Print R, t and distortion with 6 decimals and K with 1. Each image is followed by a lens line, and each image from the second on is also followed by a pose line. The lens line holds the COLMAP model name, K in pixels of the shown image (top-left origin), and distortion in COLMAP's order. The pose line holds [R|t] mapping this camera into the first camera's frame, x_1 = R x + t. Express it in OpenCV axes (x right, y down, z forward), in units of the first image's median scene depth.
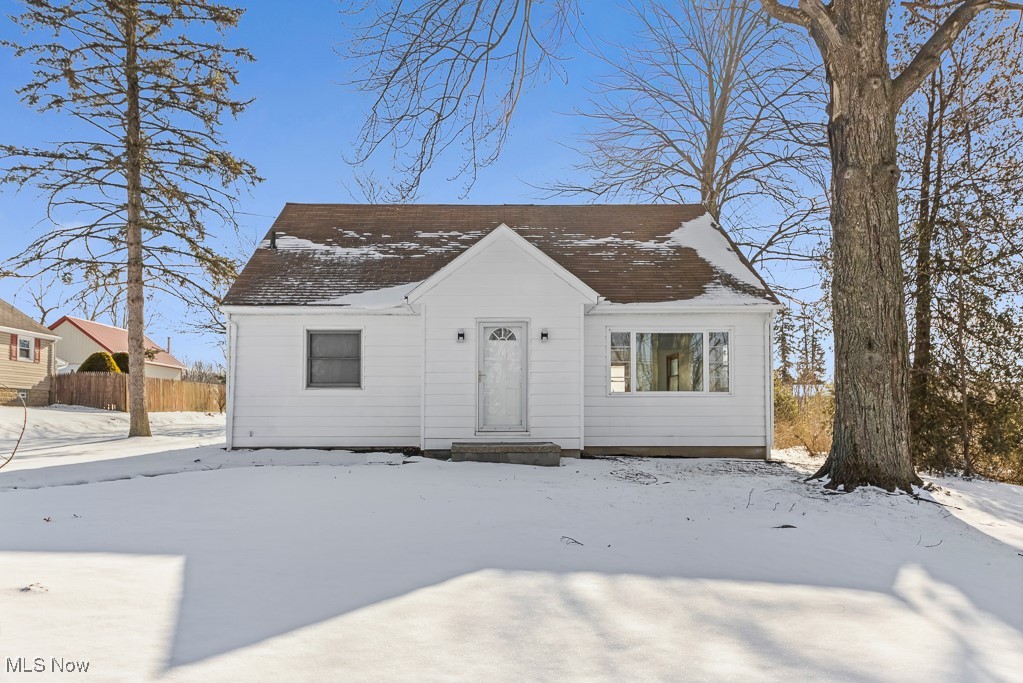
lens RADIAL K [[683.3, 0, 478.4], [0, 683.3, 407.6], [0, 0, 1]] dist [-0.000565, -0.001750]
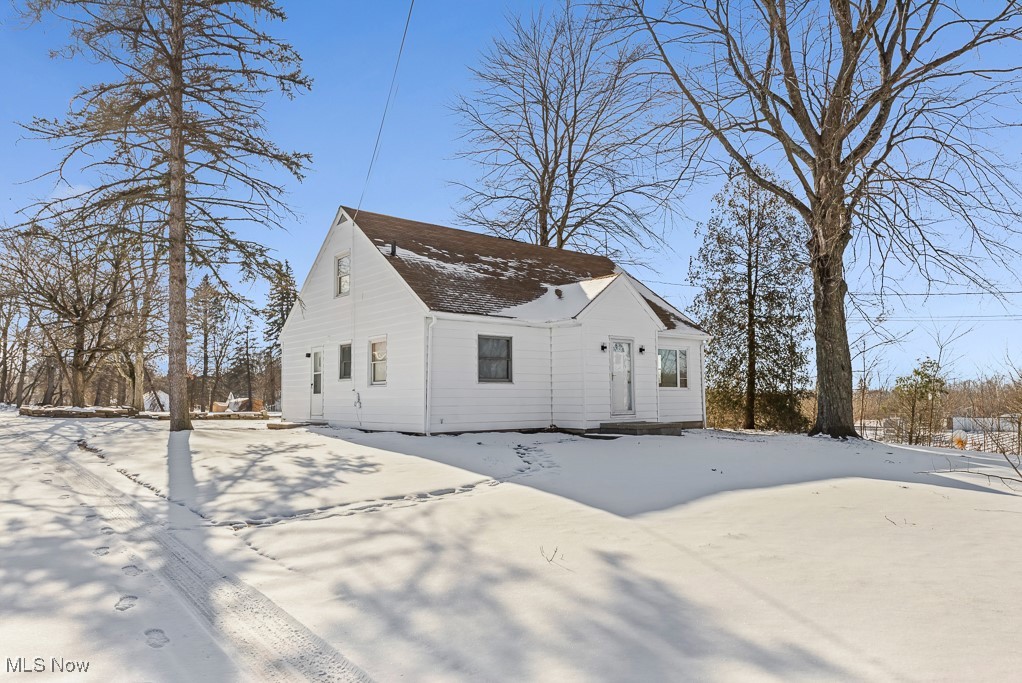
lens RADIAL K [[661.8, 0, 511.0], [0, 661.8, 341.5], [0, 0, 1]] dist [0.003495, -0.003997]
pose [[0.778147, 0.049503, 0.626128, -0.891640], [-0.003293, 0.997197, -0.074747, -0.012390], [-0.628073, 0.056102, 0.776129, 0.042573]]
